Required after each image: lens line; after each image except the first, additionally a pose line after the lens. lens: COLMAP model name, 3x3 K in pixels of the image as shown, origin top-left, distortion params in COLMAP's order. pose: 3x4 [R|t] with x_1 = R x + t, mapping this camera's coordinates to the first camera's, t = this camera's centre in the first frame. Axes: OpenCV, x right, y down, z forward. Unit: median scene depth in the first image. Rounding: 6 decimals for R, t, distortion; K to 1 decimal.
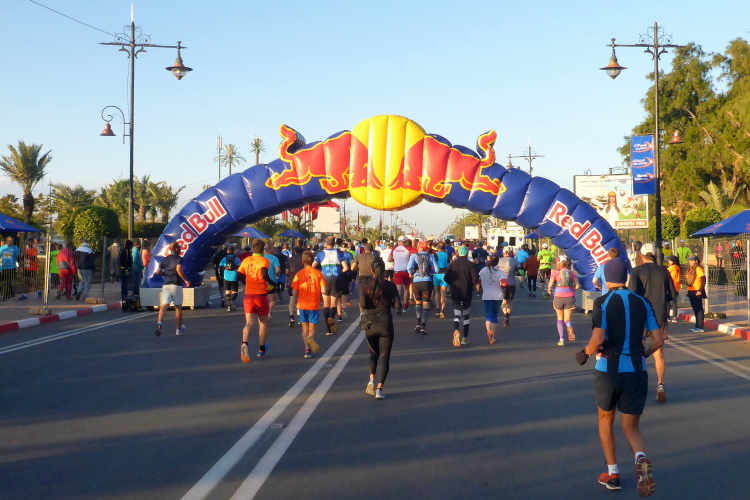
lens RADIAL K [[633.5, 0, 375.0], [0, 633.5, 250.0], [0, 0, 1]] dist [-0.002676, -0.000832]
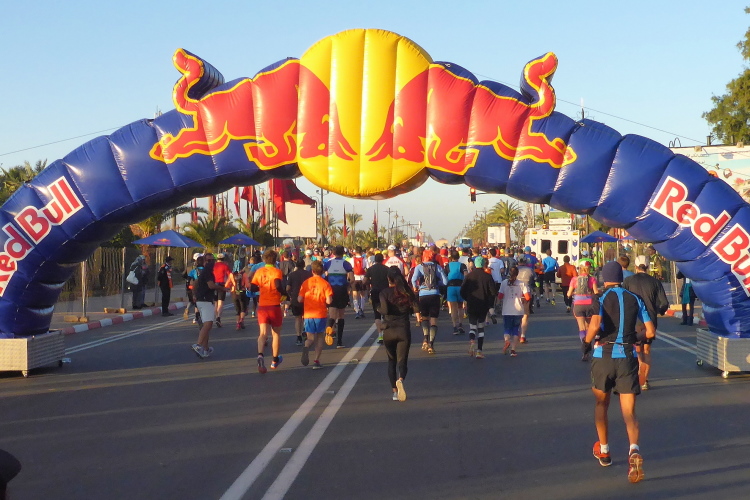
lens RADIAL K [[673.8, 0, 375.0], [0, 673.8, 250.0], [0, 0, 1]] dist [0.049147, 0.003377]
pose [[0.999904, -0.012018, -0.006870, 0.031698], [0.011971, 0.999905, -0.006792, -0.011575], [0.006951, 0.006709, 0.999953, 0.396703]]
